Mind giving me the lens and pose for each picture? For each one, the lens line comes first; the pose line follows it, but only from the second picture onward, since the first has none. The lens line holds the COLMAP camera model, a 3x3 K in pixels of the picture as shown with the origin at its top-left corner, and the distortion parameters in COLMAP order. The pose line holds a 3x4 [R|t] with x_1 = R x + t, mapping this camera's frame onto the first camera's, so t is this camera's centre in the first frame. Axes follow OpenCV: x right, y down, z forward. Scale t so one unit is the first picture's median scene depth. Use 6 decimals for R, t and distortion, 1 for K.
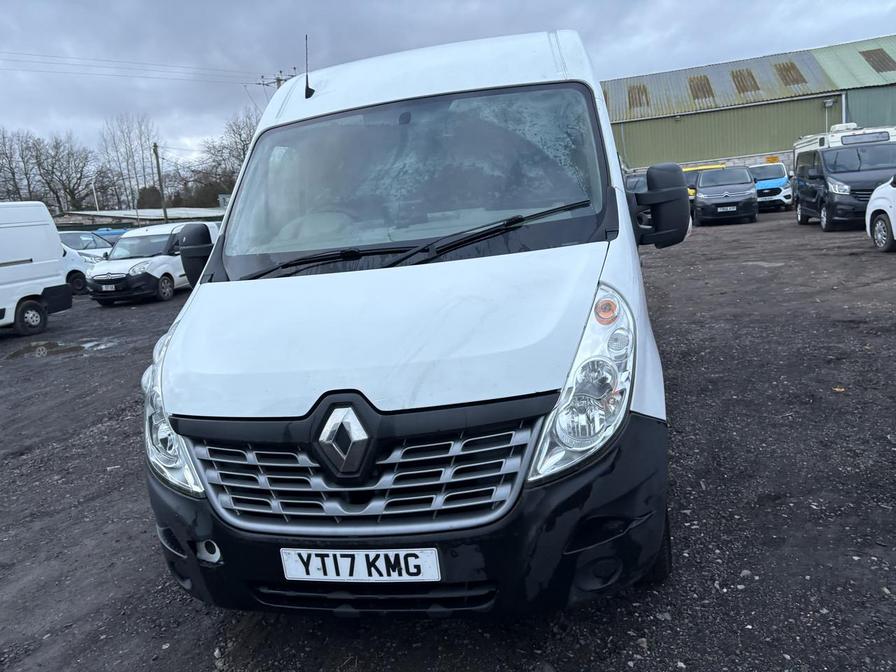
lens RADIAL K [[676.2, 0, 448.0], [0, 676.2, 325.2], [0, 0, 1]] dist [0.010754, -0.001907]
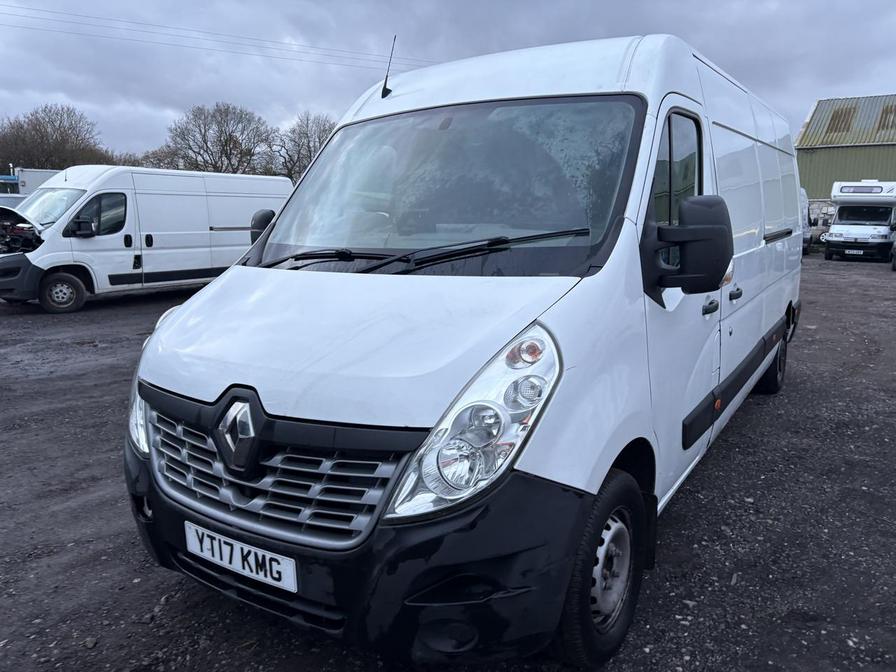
lens RADIAL K [[675.9, 0, 448.0], [0, 675.9, 336.0], [0, 0, 1]] dist [0.001661, 0.005247]
pose [[0.929814, 0.164083, -0.329427, 0.451926], [-0.159056, 0.986361, 0.042352, -0.069277], [0.331883, 0.013018, 0.943231, 0.134423]]
